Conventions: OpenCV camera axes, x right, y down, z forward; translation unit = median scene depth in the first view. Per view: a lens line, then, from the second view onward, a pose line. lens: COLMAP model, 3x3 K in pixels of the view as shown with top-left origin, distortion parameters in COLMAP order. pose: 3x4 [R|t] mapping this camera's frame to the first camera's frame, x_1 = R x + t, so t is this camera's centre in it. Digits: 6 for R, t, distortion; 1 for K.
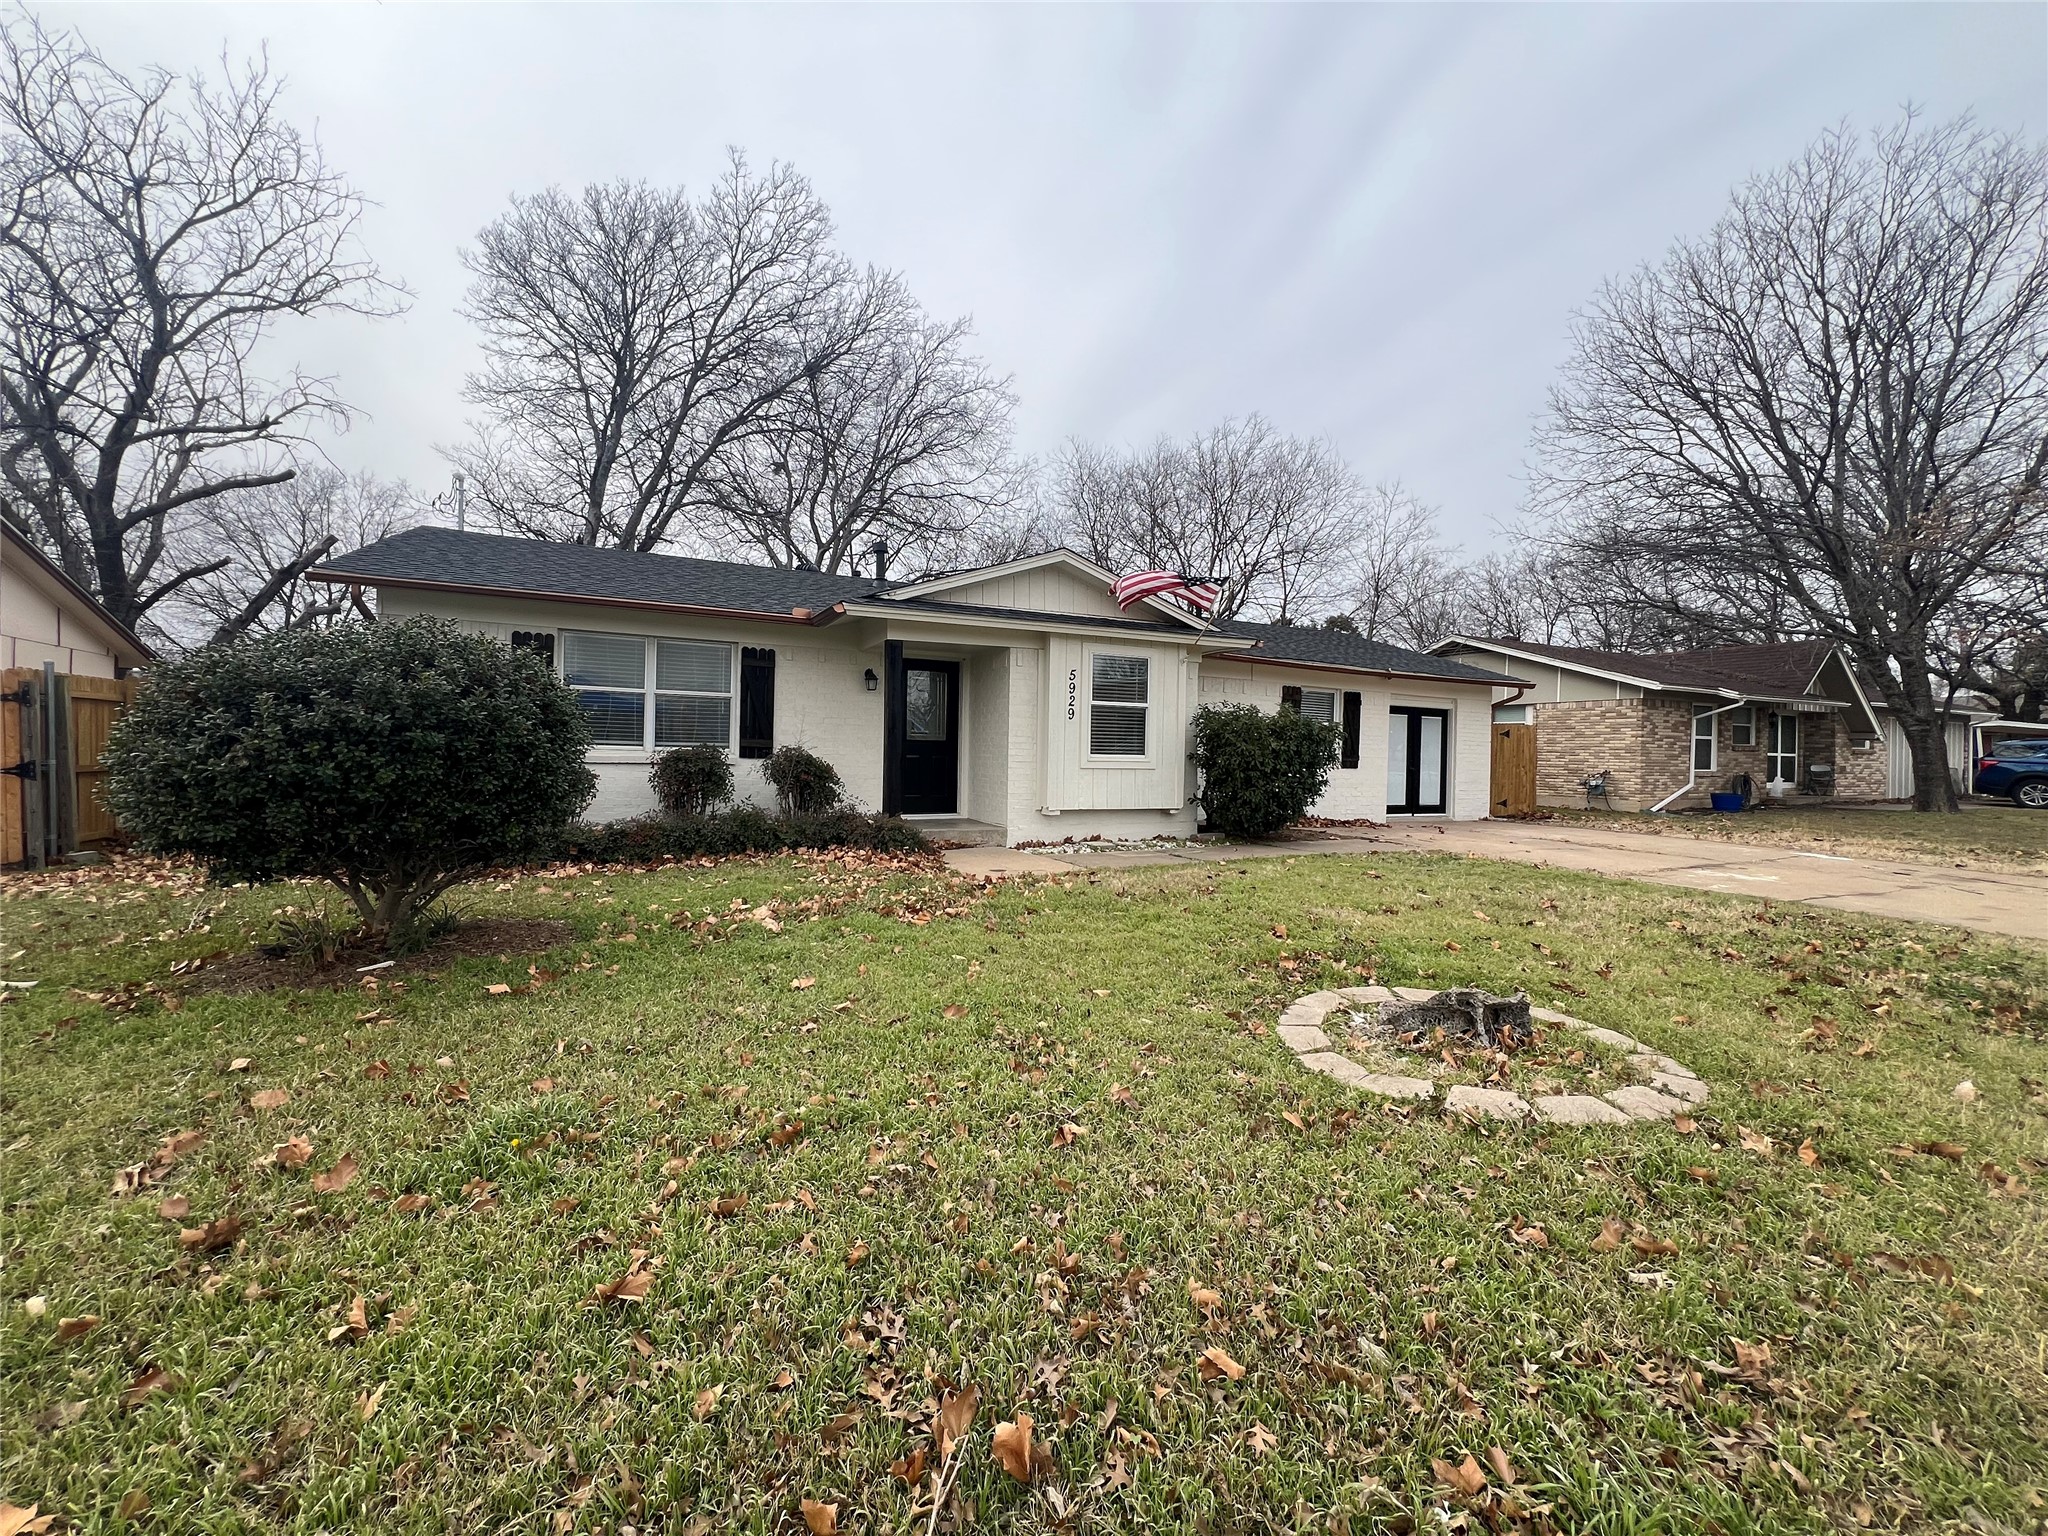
lens RADIAL K [[815.2, 0, 1026.8], [0, 815.2, 768.2], [0, 0, 1]] dist [-0.001404, 0.000270]
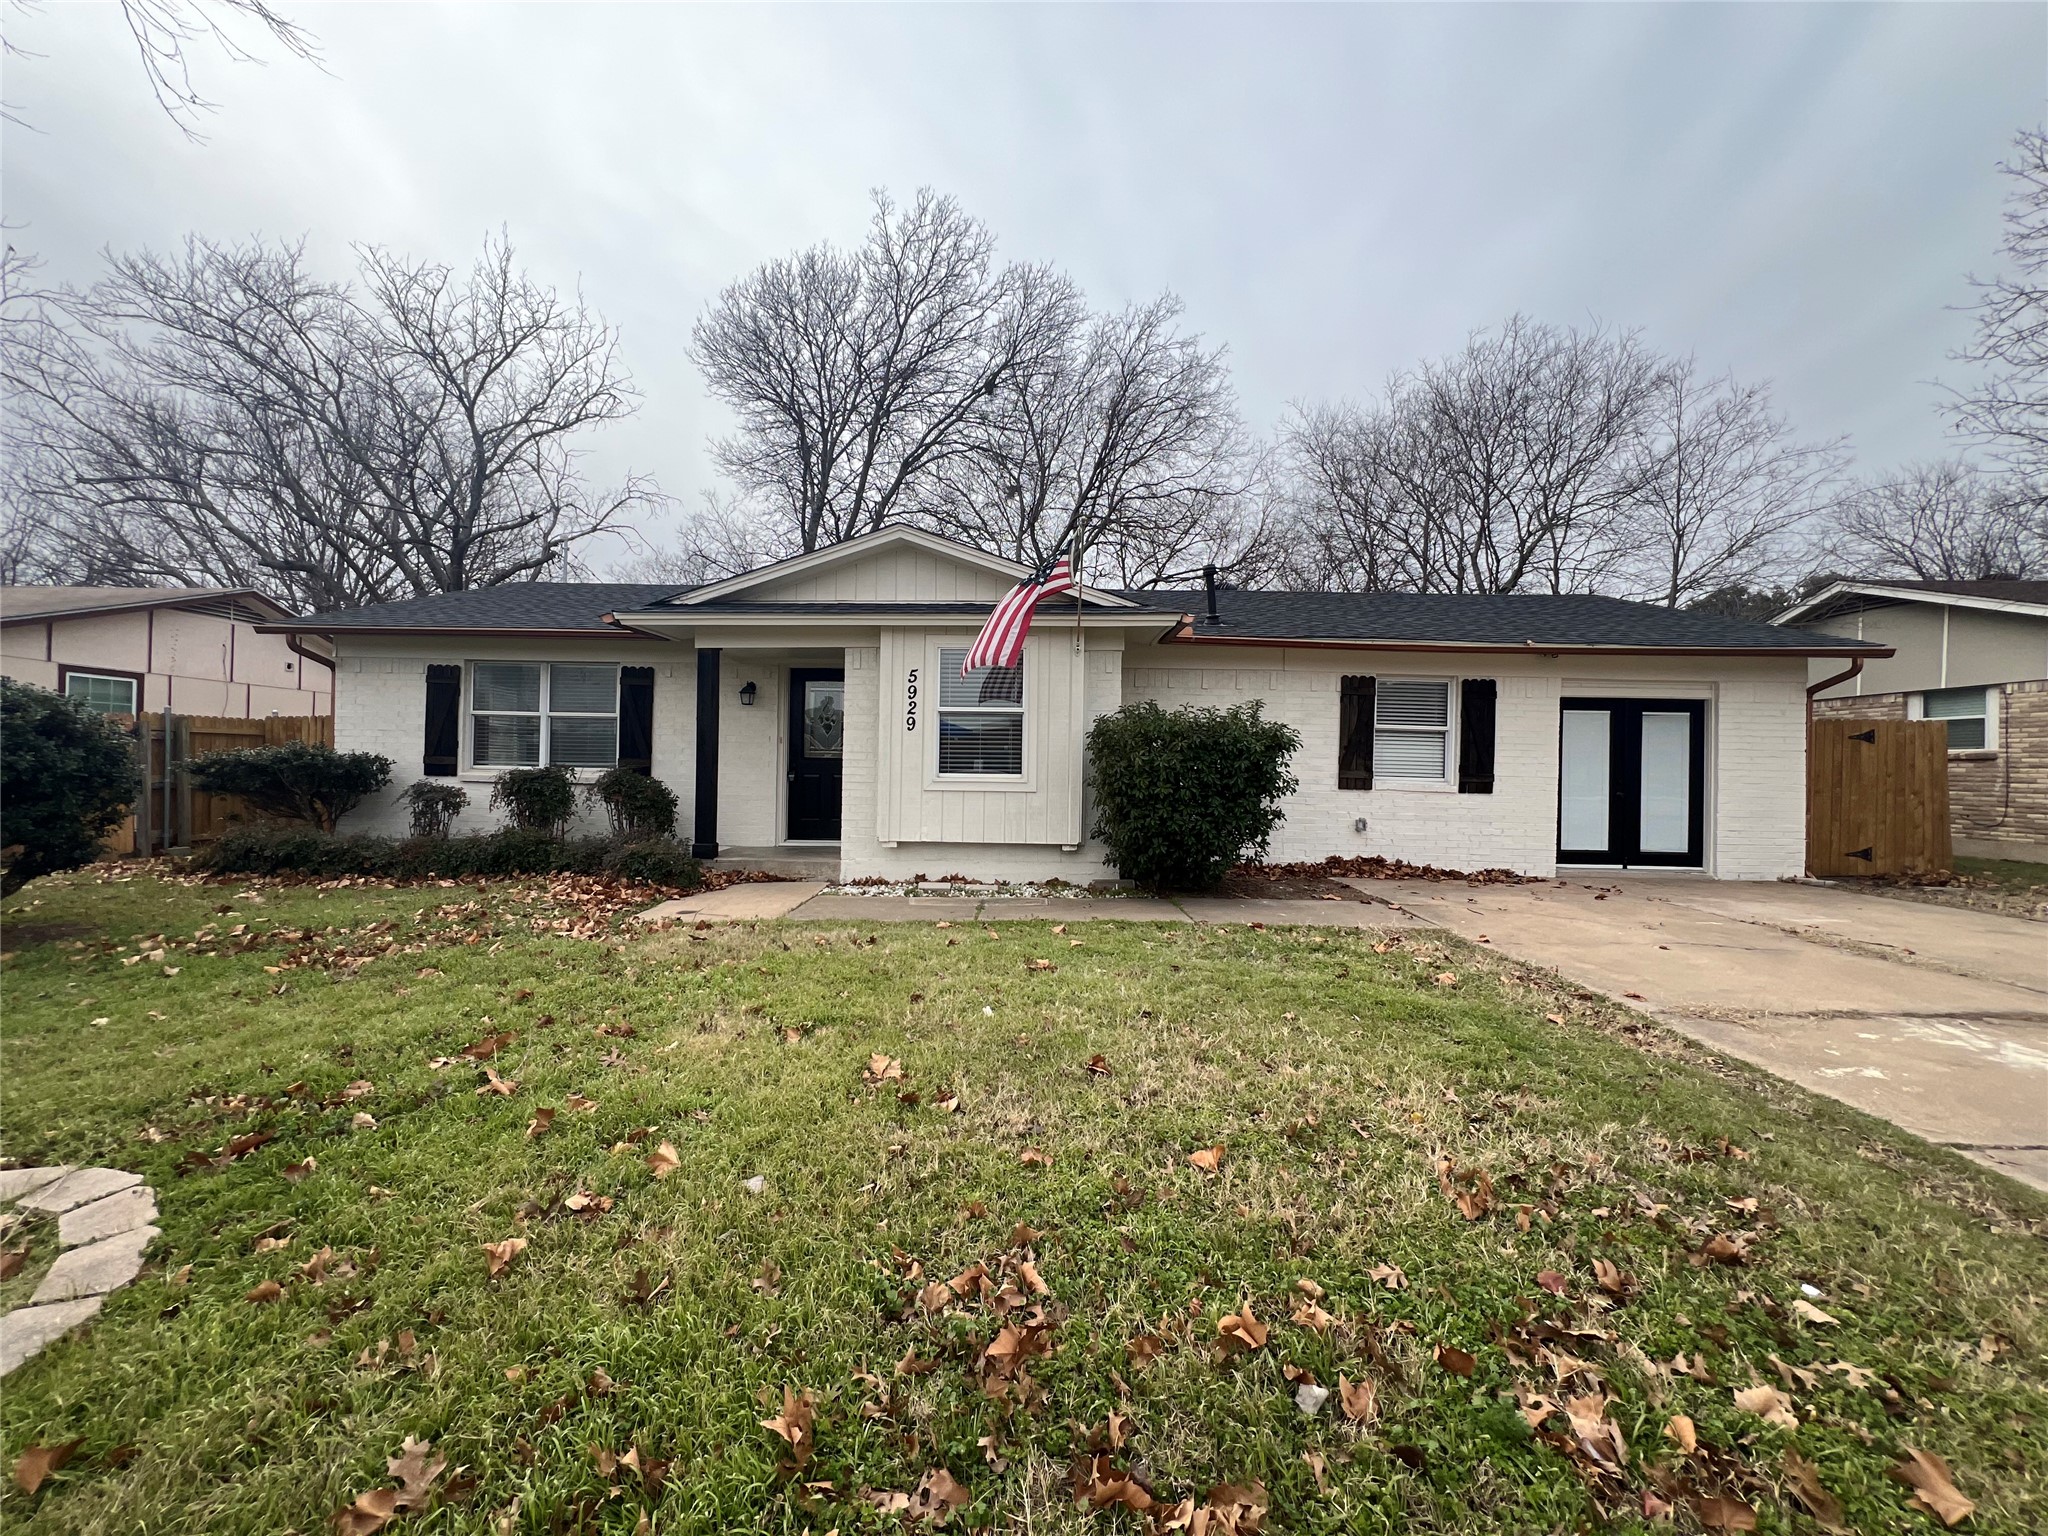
lens RADIAL K [[815.2, 0, 1023.9], [0, 815.2, 770.1], [0, 0, 1]] dist [-0.001404, 0.000270]
pose [[0.890311, -0.002025, -0.455349, 0.482952], [-0.006022, 0.999850, -0.016220, -0.007331], [0.455313, 0.017183, 0.890165, 0.299667]]
